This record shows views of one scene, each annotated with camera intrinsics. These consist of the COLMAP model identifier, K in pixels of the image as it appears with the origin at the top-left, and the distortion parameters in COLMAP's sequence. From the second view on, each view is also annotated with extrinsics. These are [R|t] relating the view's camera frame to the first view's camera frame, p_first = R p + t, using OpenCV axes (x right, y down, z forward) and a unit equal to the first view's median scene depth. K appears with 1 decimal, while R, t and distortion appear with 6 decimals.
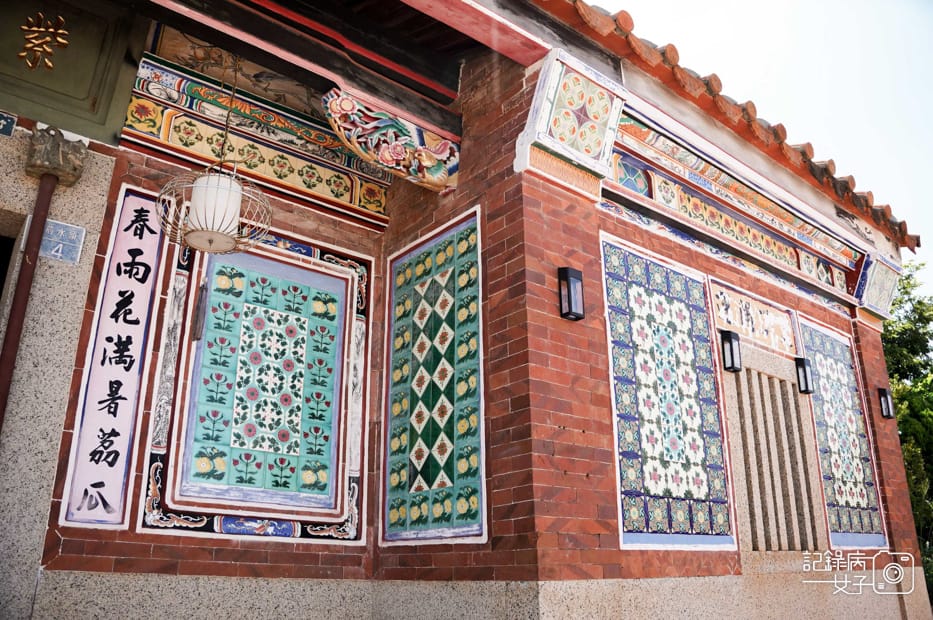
lens RADIAL K [[735.9, 0, 466.5], [0, 735.9, 310.0], [0, 0, 1]] dist [-0.153341, 0.006783]
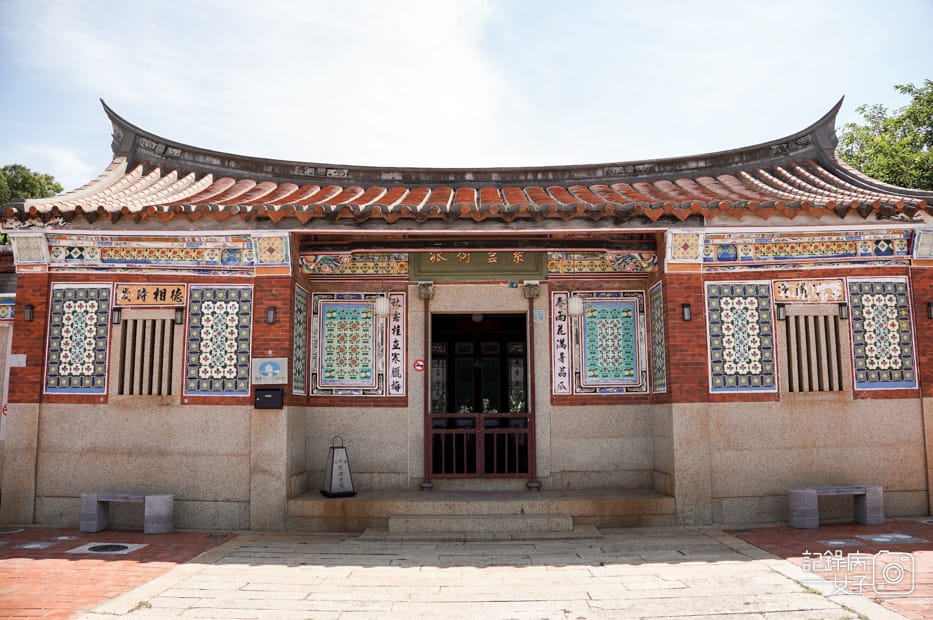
lens RADIAL K [[735.9, 0, 466.5], [0, 735.9, 310.0], [0, 0, 1]] dist [-0.153341, 0.006783]
pose [[0.760249, -0.095330, -0.642600, 1.294558], [0.231436, 0.964018, 0.130795, -0.594806], [0.607009, -0.248158, 0.754956, -1.702128]]
